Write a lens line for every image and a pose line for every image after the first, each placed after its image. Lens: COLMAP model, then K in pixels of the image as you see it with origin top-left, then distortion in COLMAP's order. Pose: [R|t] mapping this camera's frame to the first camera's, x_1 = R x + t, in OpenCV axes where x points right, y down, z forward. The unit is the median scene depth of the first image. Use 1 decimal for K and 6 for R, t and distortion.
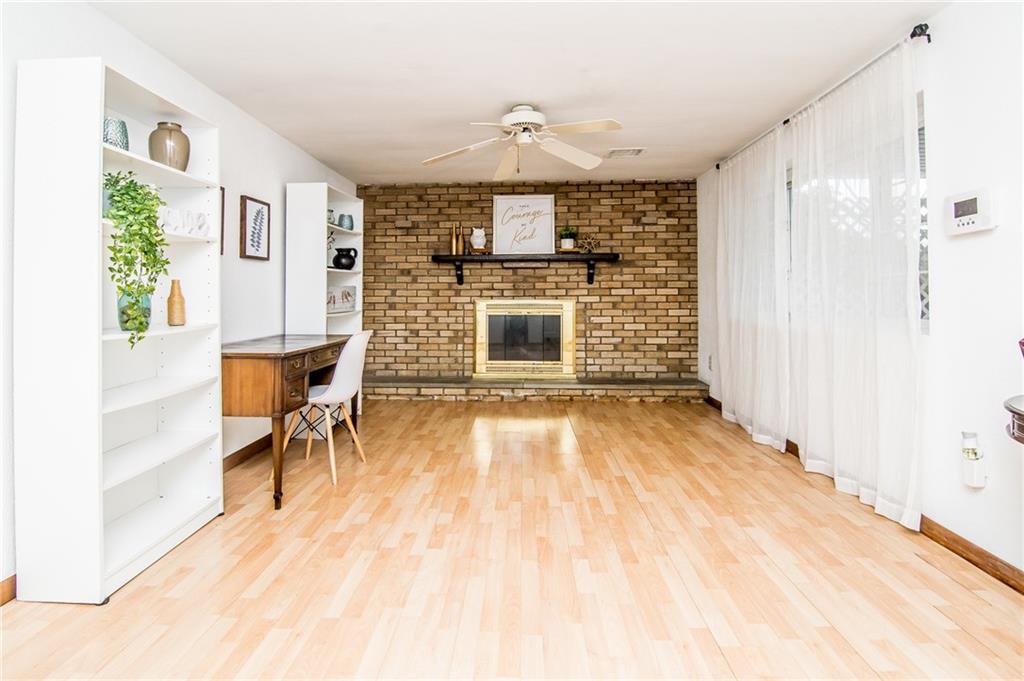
lens RADIAL K [[516.0, 0, 494.2], [0, 516.0, 290.2], [0, 0, 1]] dist [-0.002114, -0.000593]
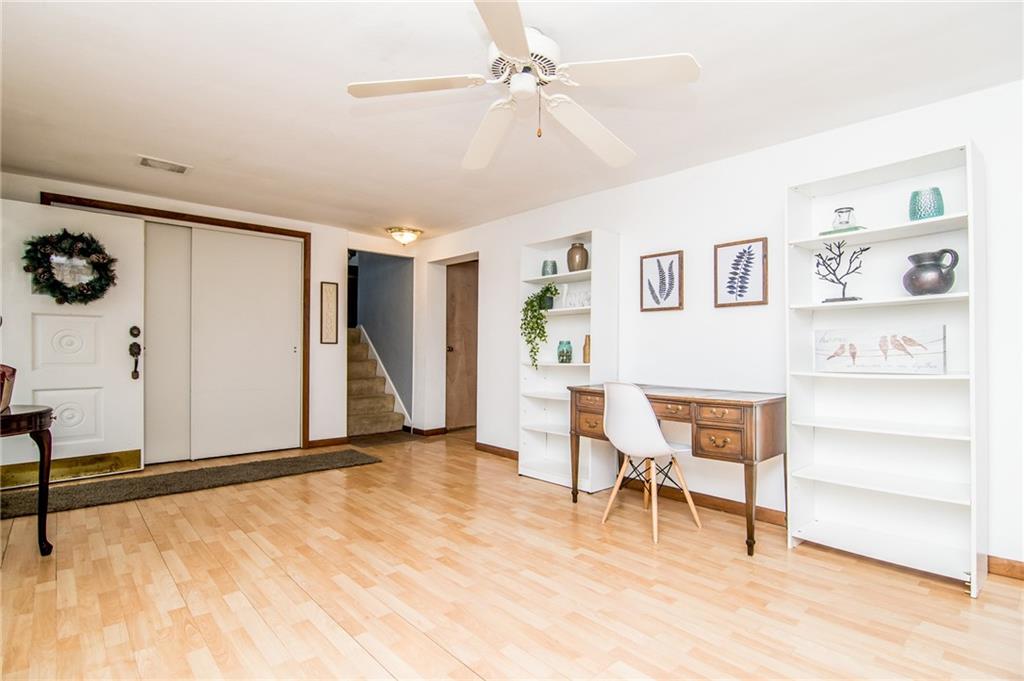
lens RADIAL K [[513.6, 0, 512.0], [0, 513.6, 340.5], [0, 0, 1]] dist [0.000472, -0.000089]
pose [[-0.706094, -0.011119, -0.708031, 0.306662], [0.002853, 0.999824, -0.018546, 0.011871], [0.708113, -0.015116, -0.705937, 0.866807]]
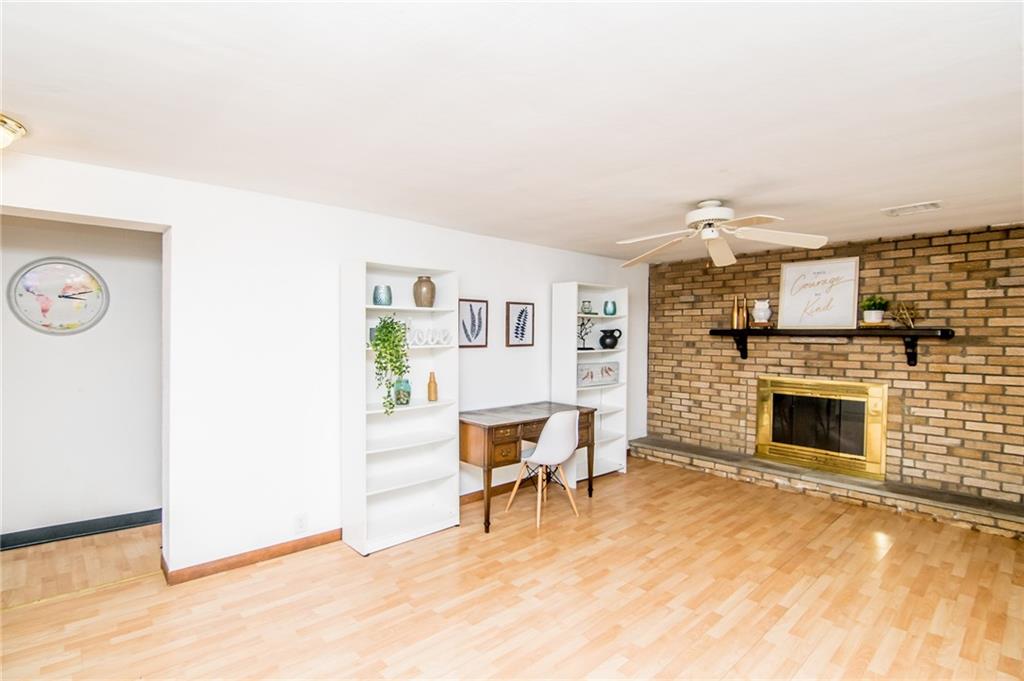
lens RADIAL K [[494.6, 0, 512.0], [0, 494.6, 340.5], [0, 0, 1]] dist [0.000841, -0.012945]
pose [[0.715777, 0.018273, -0.698090, 0.274029], [-0.001519, 0.999696, 0.024610, -0.068302], [0.698327, -0.016555, 0.715587, 0.034488]]
